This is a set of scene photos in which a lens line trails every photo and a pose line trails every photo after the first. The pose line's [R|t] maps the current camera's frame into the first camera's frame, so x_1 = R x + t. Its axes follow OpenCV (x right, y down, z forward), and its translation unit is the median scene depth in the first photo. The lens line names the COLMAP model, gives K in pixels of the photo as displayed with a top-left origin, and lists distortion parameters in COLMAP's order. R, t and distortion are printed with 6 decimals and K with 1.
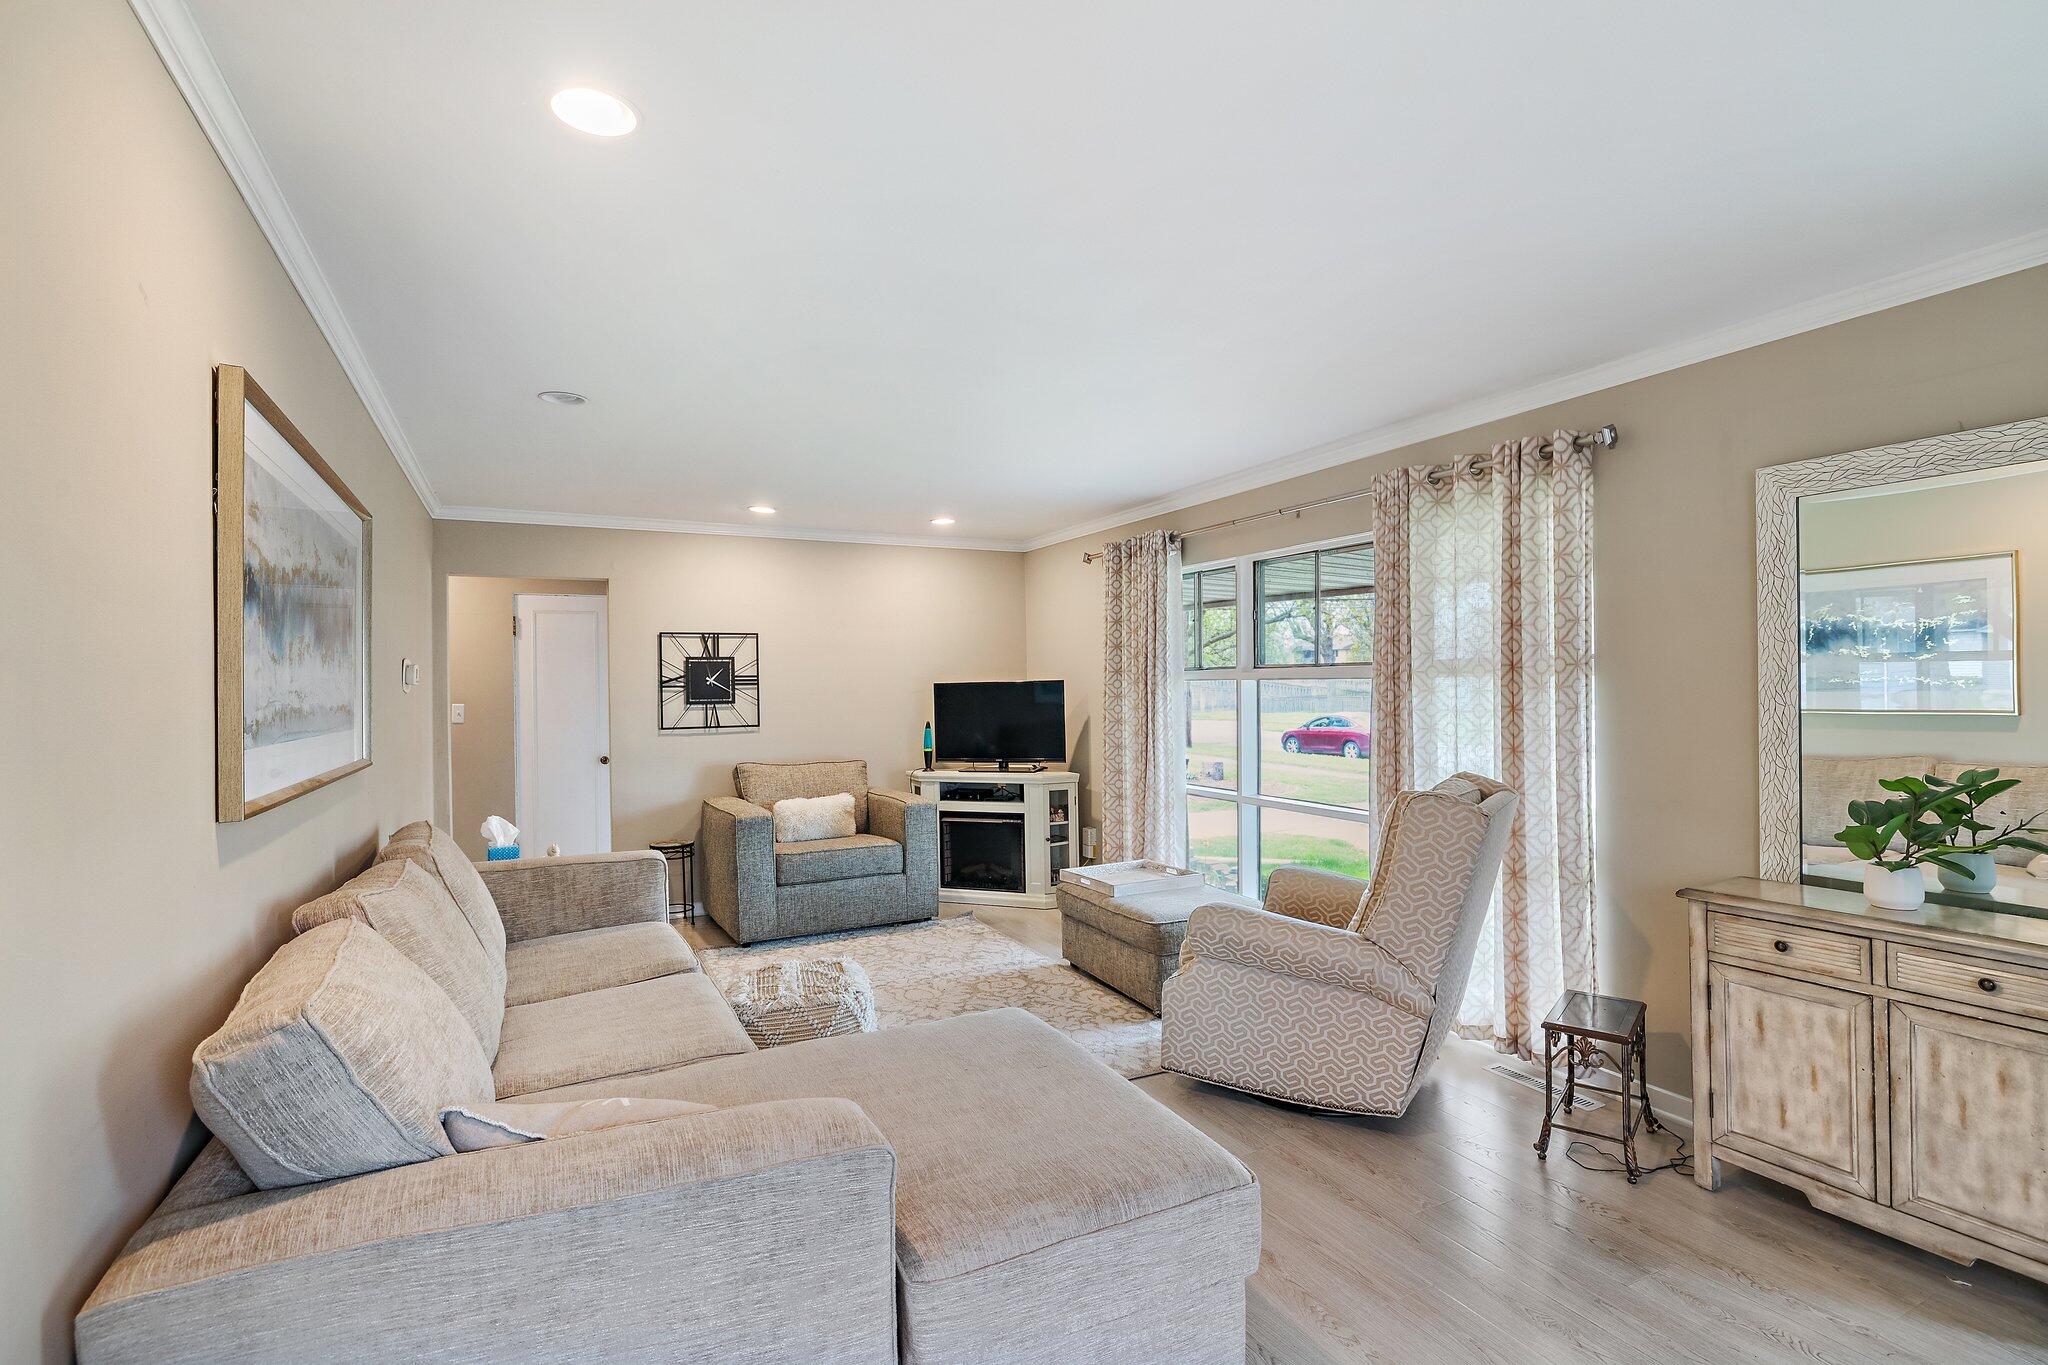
lens RADIAL K [[966.9, 0, 1024.7], [0, 966.9, 686.8], [0, 0, 1]] dist [0.000188, -0.000004]
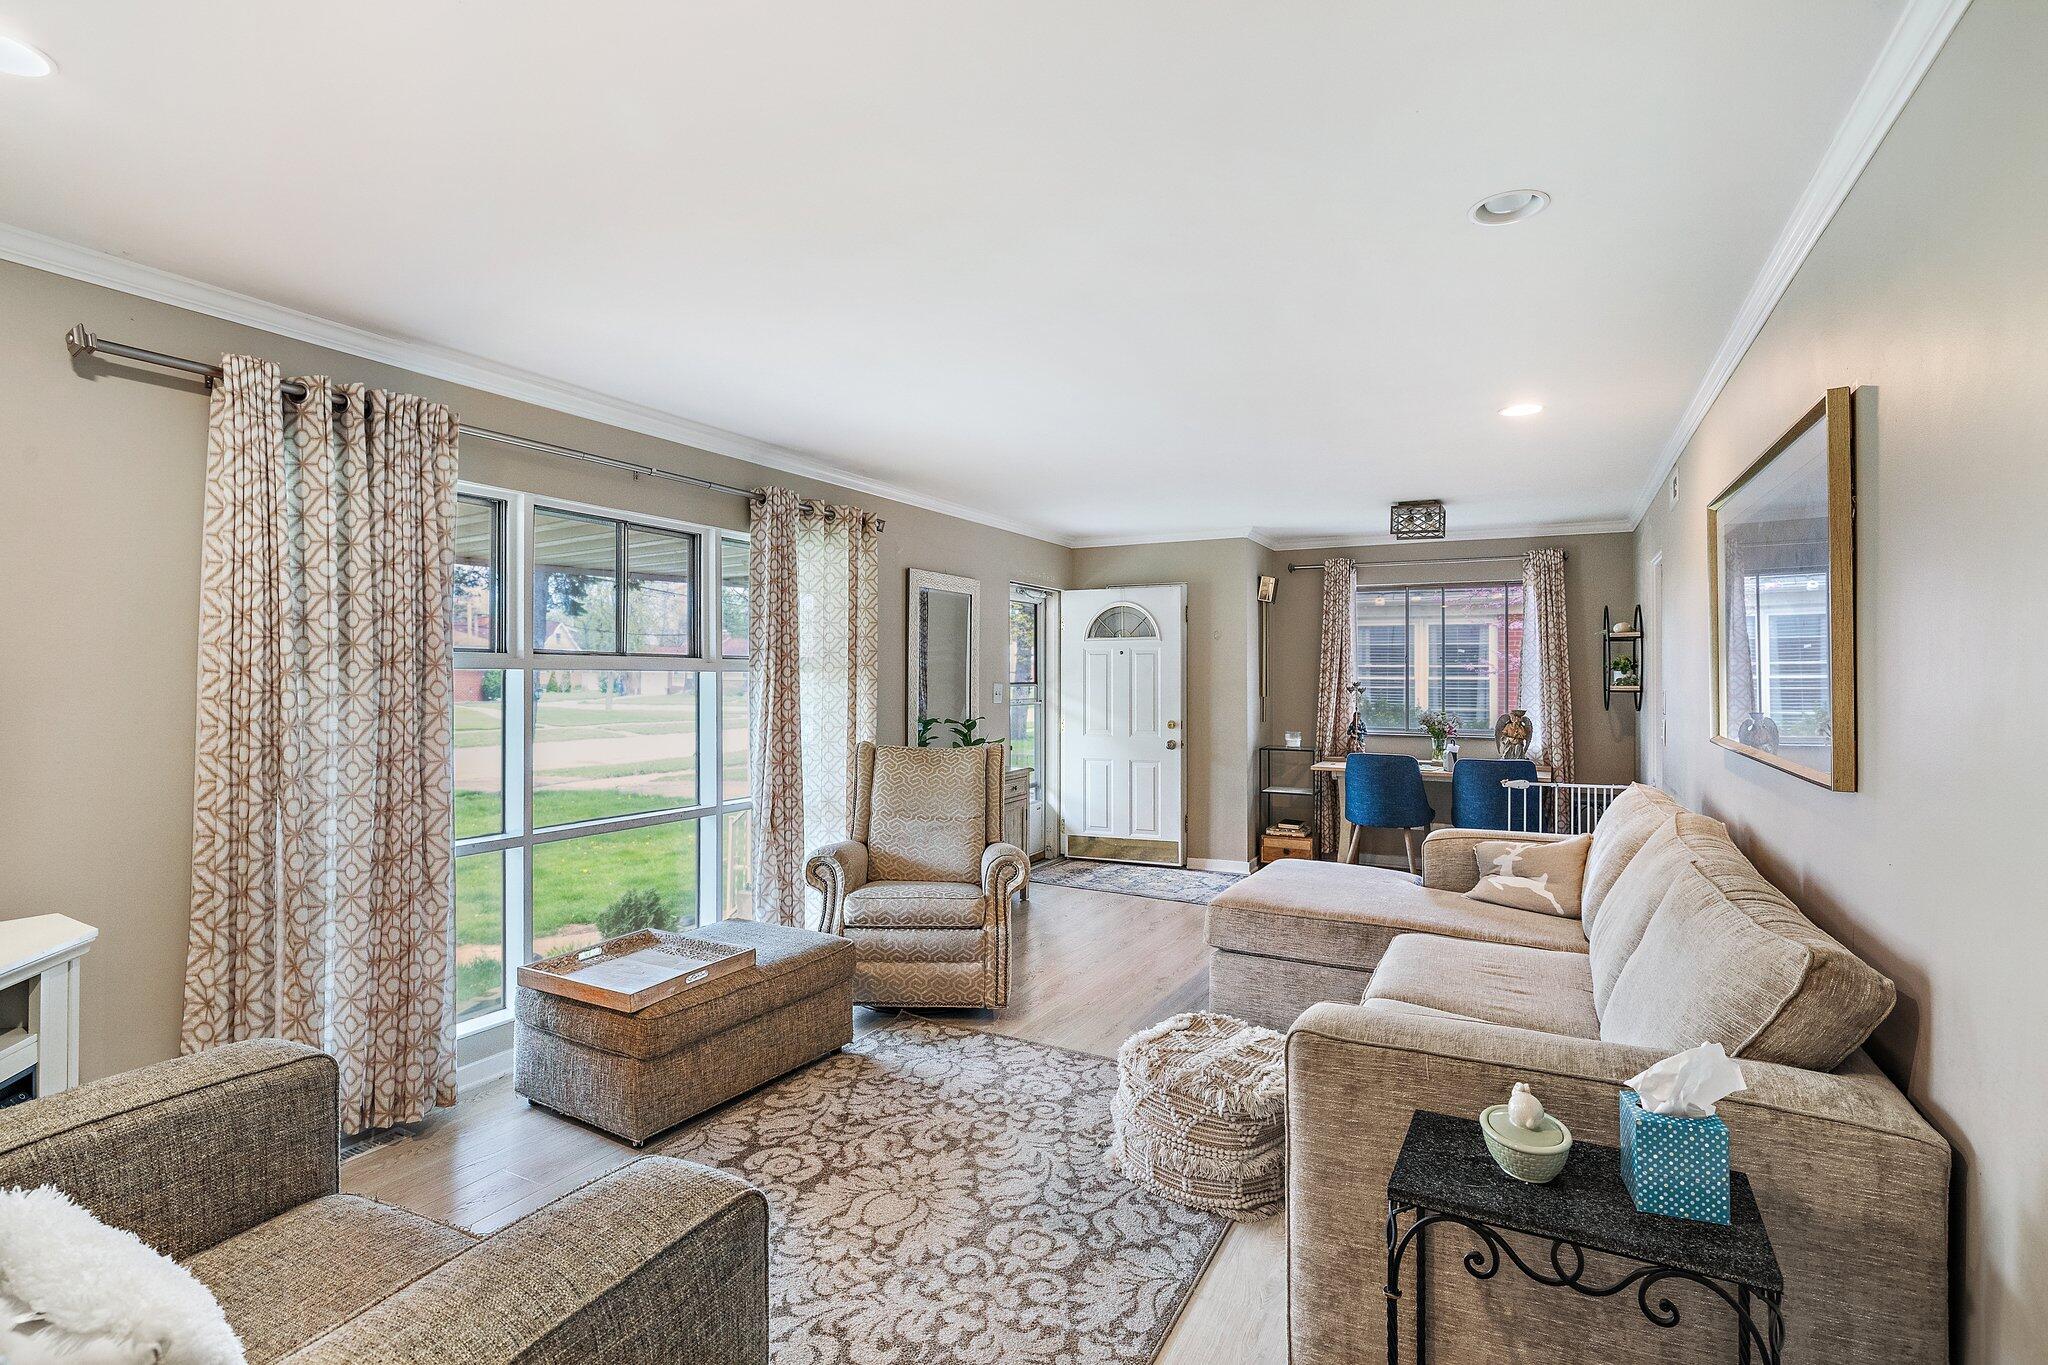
lens RADIAL K [[966.9, 0, 1022.9], [0, 966.9, 676.1], [0, 0, 1]] dist [0.000188, -0.000004]
pose [[-0.570395, 0.001883, 0.821368, -0.641232], [-0.005755, 0.999964, -0.006289, 0.000250], [-0.821350, -0.008314, -0.570364, 1.278754]]
